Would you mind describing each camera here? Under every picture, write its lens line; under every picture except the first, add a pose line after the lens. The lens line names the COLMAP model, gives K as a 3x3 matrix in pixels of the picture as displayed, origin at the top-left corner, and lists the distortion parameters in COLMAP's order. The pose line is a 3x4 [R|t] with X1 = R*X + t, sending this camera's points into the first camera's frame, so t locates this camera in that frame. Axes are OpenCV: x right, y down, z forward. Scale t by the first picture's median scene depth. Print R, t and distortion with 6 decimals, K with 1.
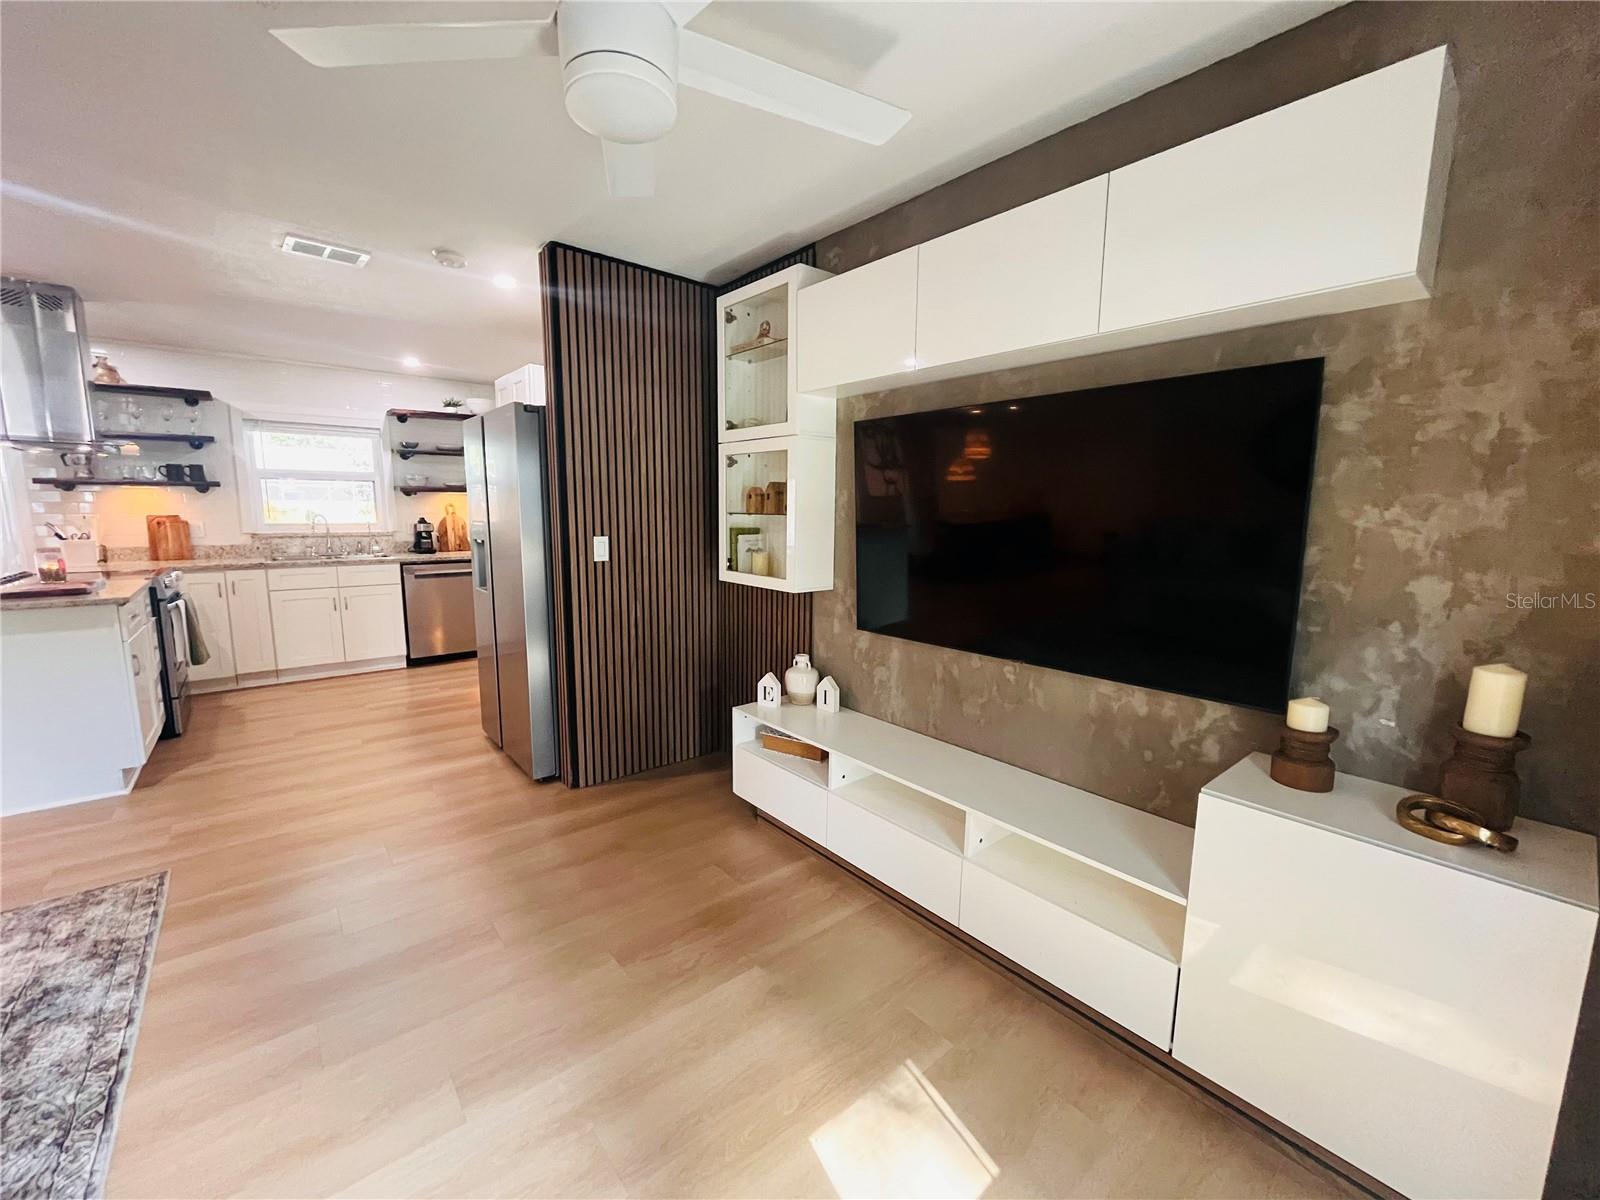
lens RADIAL K [[648.3, 0, 802.3], [0, 648.3, 602.3], [0, 0, 1]] dist [-0.001378, -0.000572]
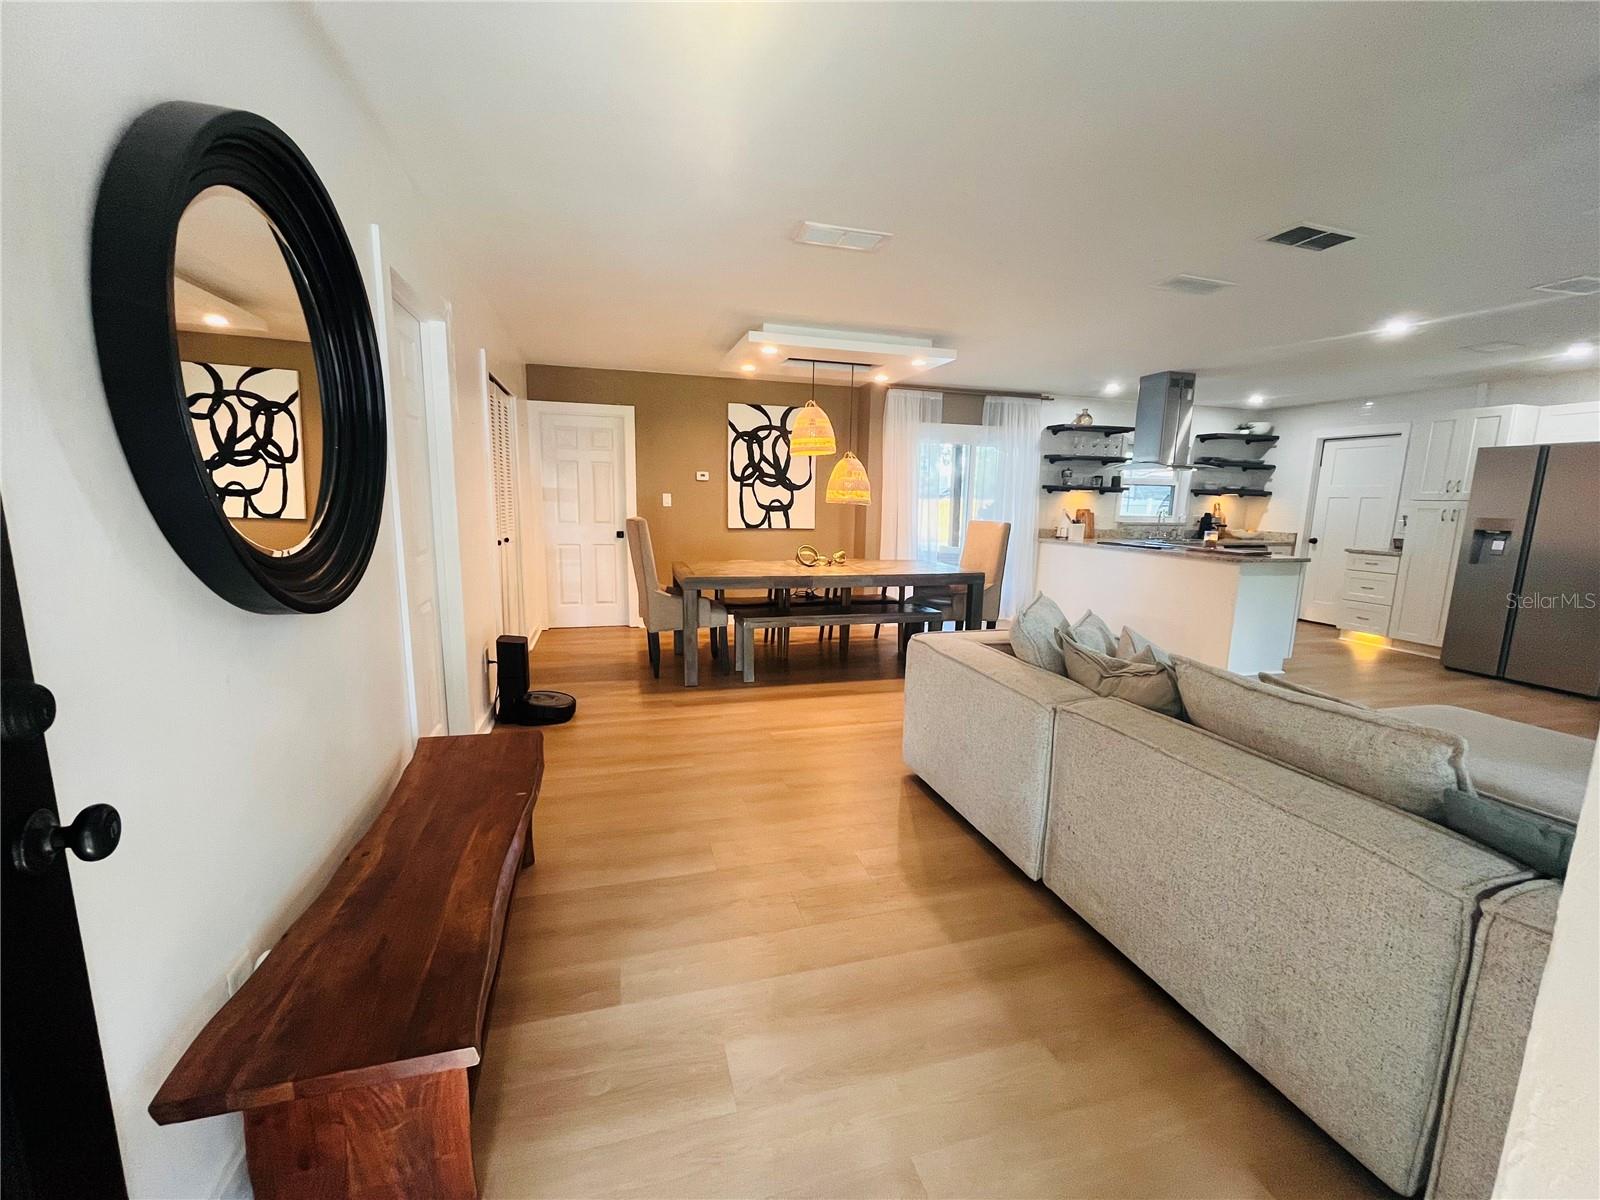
lens RADIAL K [[648.3, 0, 805.9], [0, 648.3, 603.1], [0, 0, 1]] dist [-0.001378, -0.000572]
pose [[0.915844, 0.074474, -0.394568, -0.870337], [-0.069417, 0.997220, 0.027097, 0.083308], [0.395489, 0.002573, 0.918467, -0.607584]]
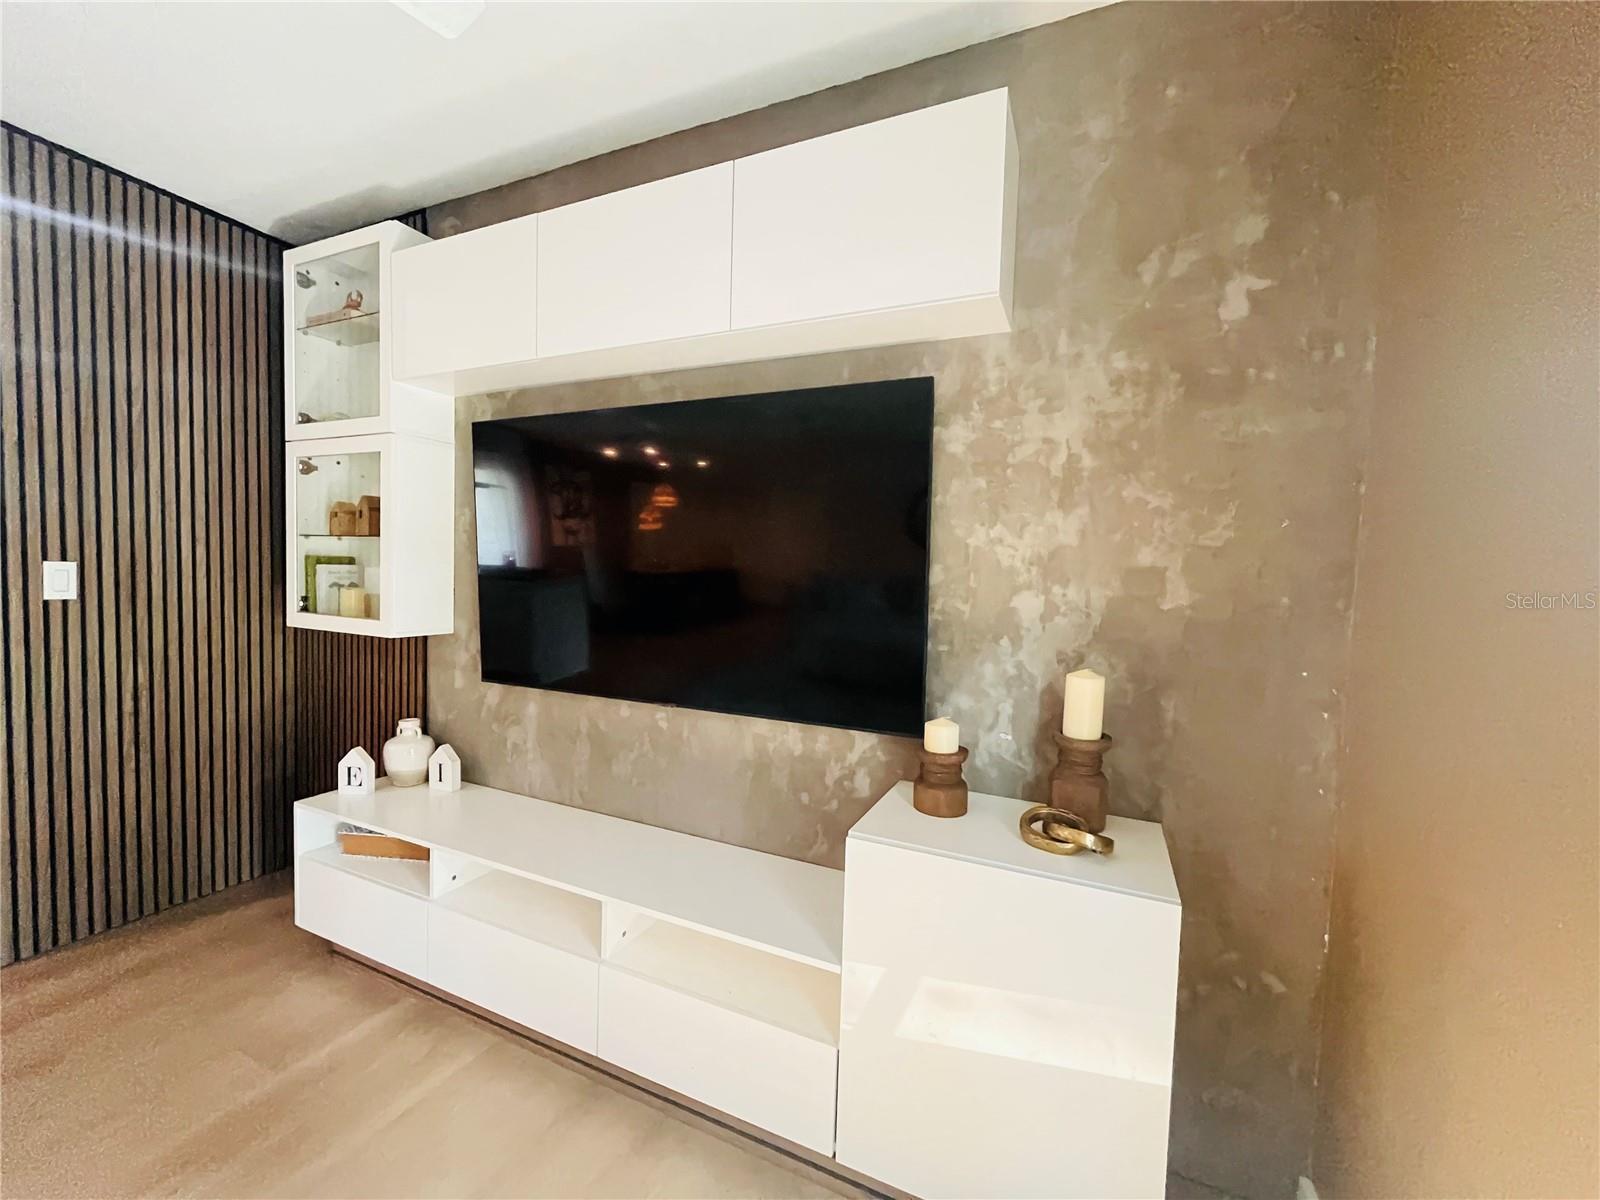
lens RADIAL K [[648.3, 0, 797.9], [0, 648.3, 597.5], [0, 0, 1]] dist [-0.001378, -0.000572]
pose [[0.904839, -0.000816, 0.425754, 0.124225], [0.040909, 0.995538, -0.085033, 0.029349], [-0.423785, 0.094359, 0.900835, 0.142196]]
